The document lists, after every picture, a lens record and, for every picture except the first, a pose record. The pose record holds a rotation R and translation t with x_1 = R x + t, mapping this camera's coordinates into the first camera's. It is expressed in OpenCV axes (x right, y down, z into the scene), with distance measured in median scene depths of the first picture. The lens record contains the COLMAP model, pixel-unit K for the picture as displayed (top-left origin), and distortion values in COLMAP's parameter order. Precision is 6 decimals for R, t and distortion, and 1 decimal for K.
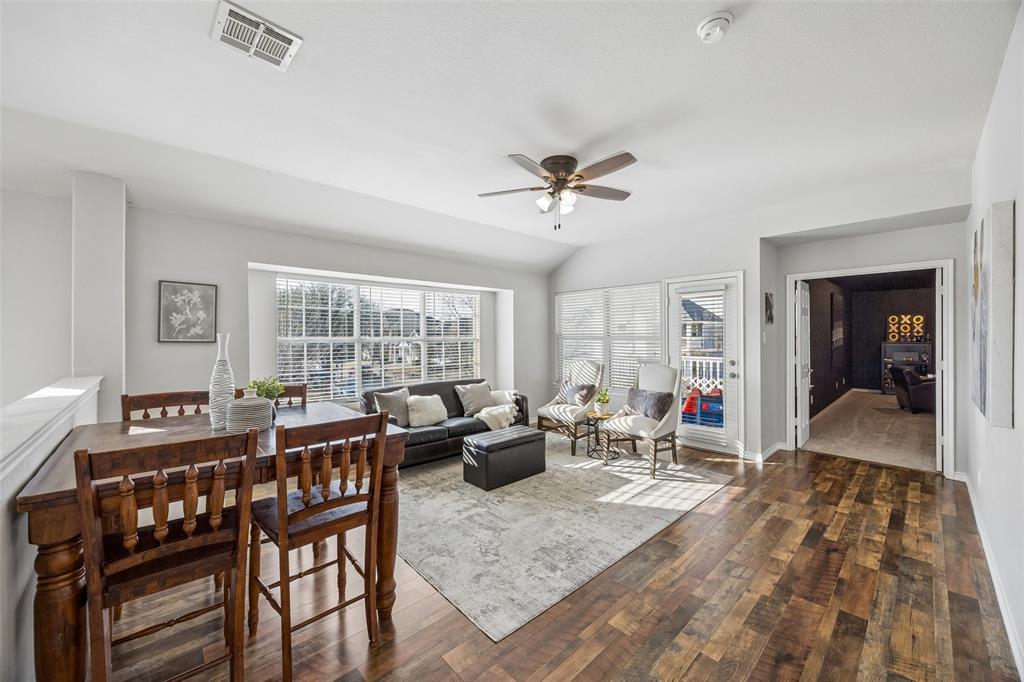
lens RADIAL K [[393.0, 0, 507.6], [0, 393.0, 338.2], [0, 0, 1]] dist [-0.002190, 0.000330]
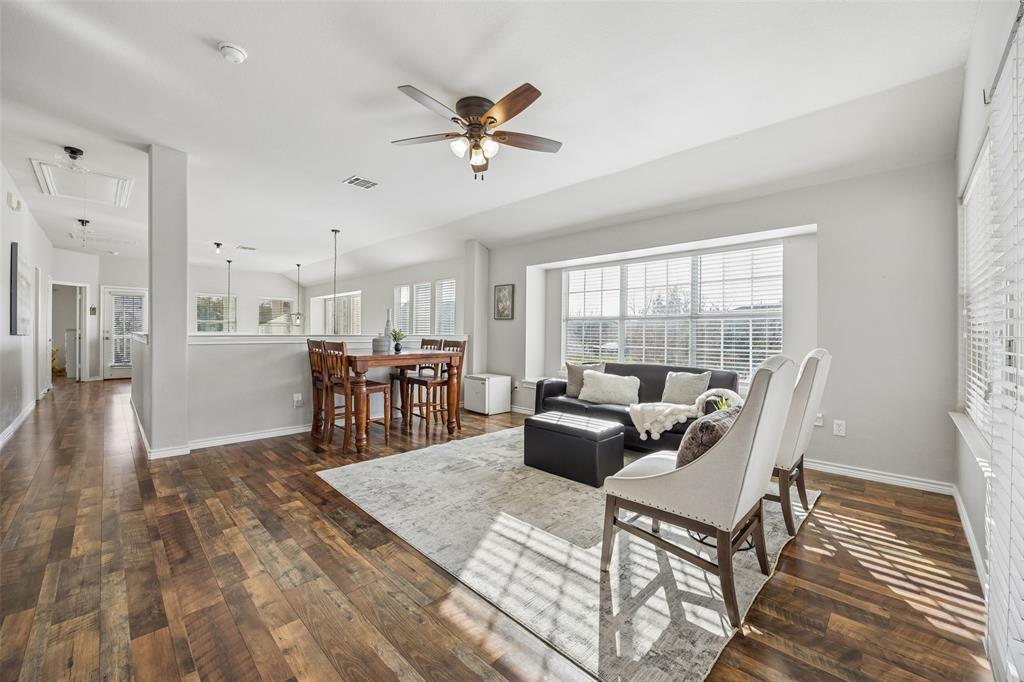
lens RADIAL K [[393.0, 0, 506.8], [0, 393.0, 332.5], [0, 0, 1]] dist [-0.002190, 0.000330]
pose [[0.046925, 0.012545, -0.998820, 1.019843], [-0.008751, 0.999888, 0.012148, 0.053934], [0.998860, 0.008171, 0.047029, 1.007091]]
